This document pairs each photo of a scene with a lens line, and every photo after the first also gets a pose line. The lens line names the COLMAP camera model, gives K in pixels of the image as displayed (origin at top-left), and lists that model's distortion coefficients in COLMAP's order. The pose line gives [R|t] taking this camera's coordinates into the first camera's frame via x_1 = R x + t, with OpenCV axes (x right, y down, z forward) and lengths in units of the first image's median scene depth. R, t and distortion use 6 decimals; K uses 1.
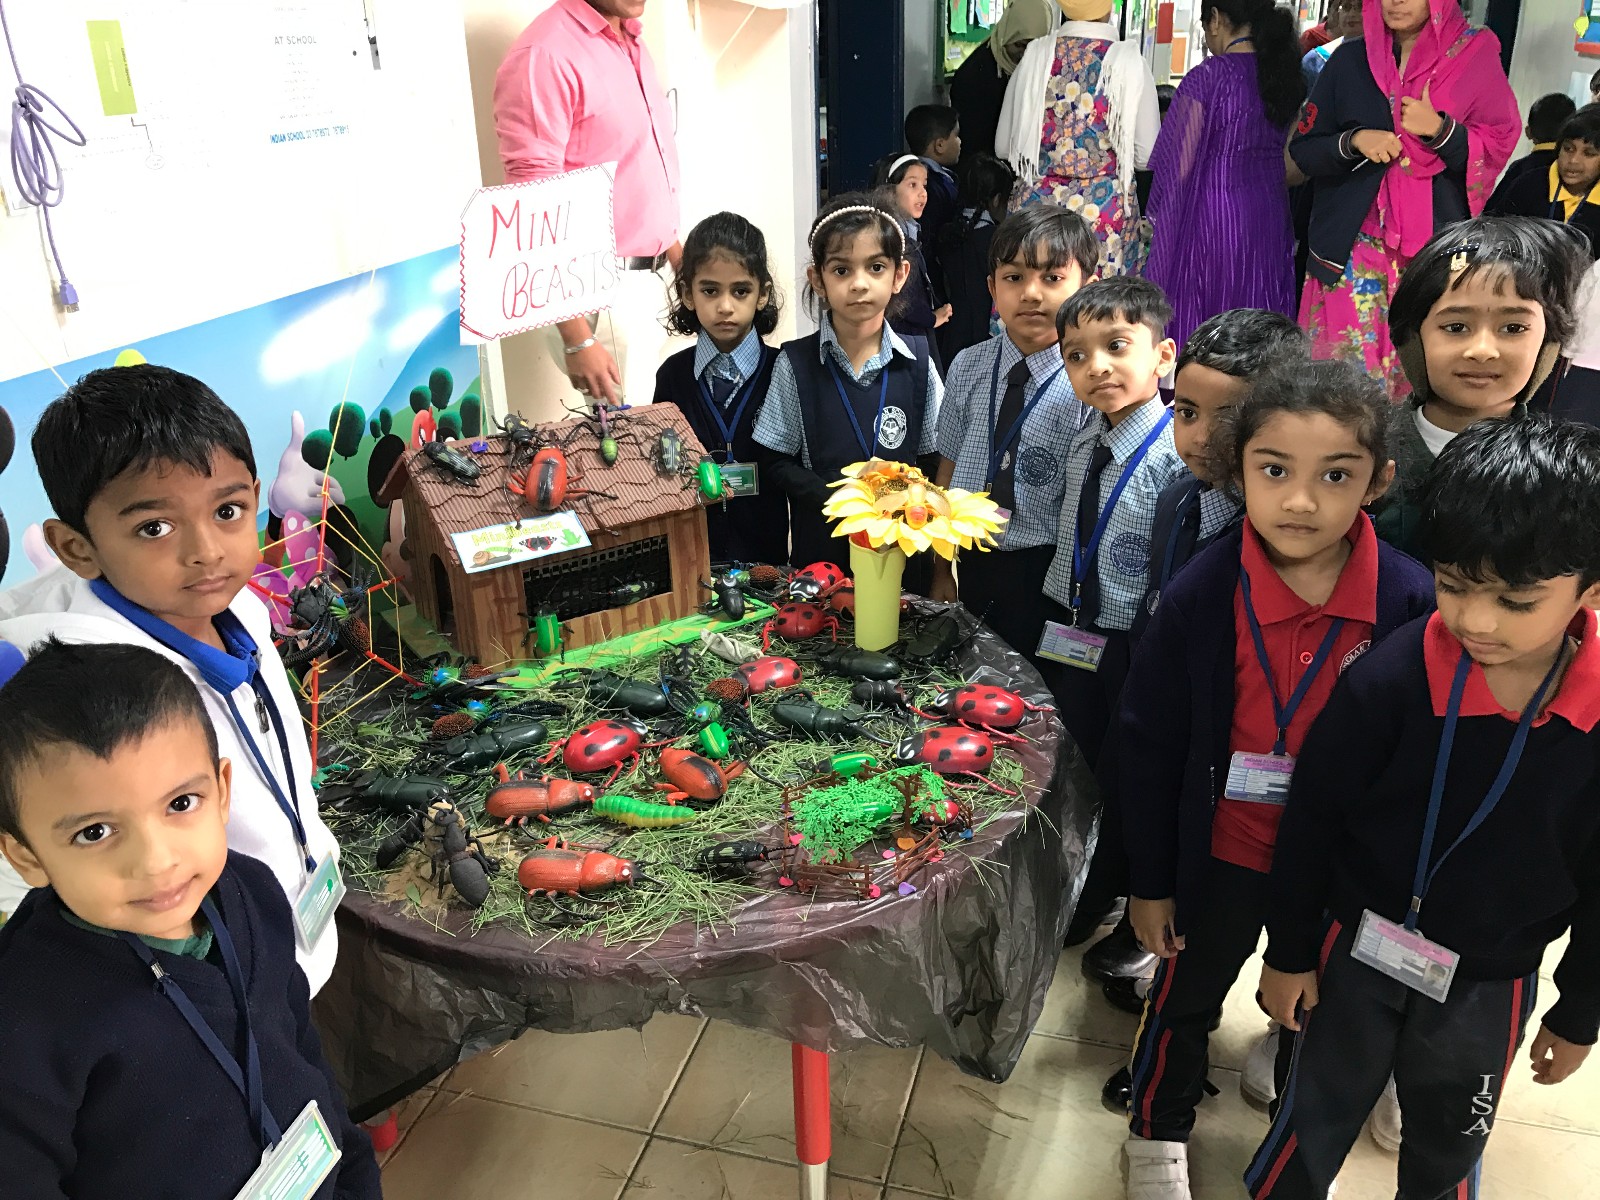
lens RADIAL K [[1350.2, 0, 817.1], [0, 1350.2, 592.0], [0, 0, 1]] dist [0.027733, -0.045794]
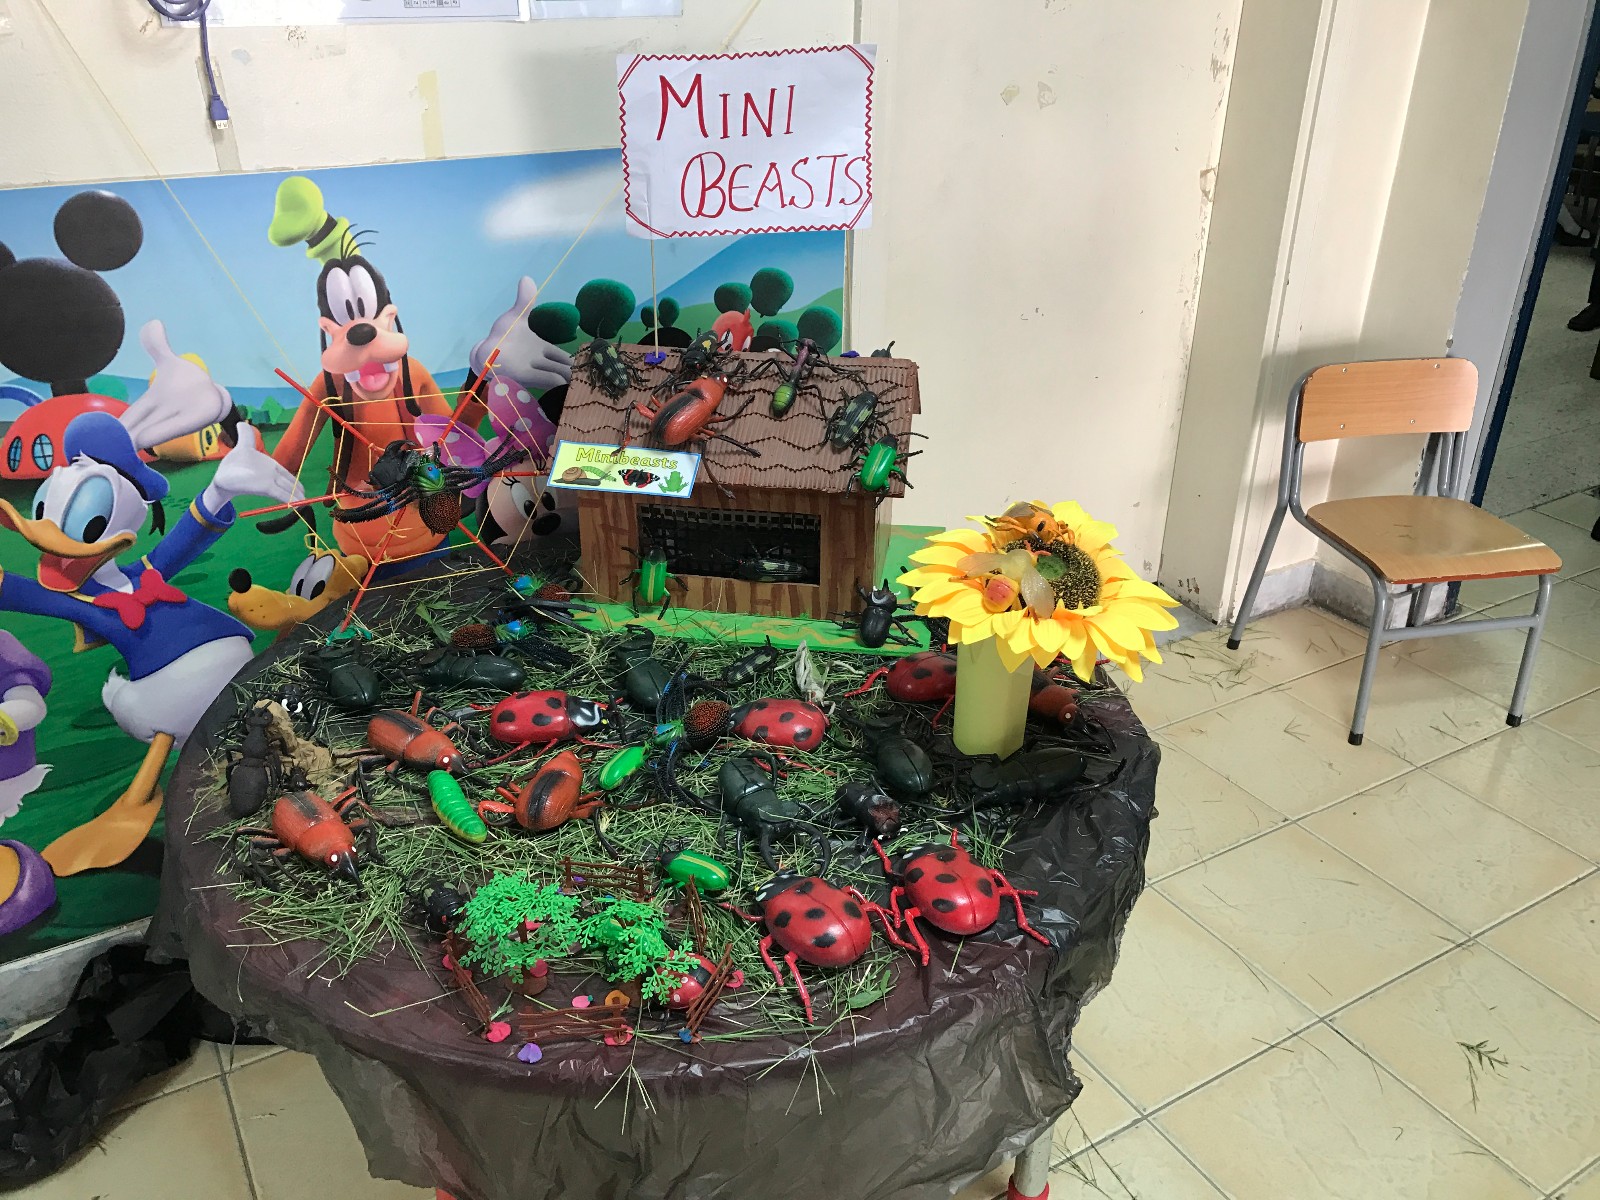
lens RADIAL K [[1350.2, 0, 789.5], [0, 1350.2, 601.5], [0, 0, 1]] dist [0.027733, -0.045794]
pose [[0.722219, 0.335959, -0.604592, 0.400308], [-0.293286, 0.940387, 0.172206, -0.134291], [0.626404, 0.052948, 0.777698, 0.375687]]
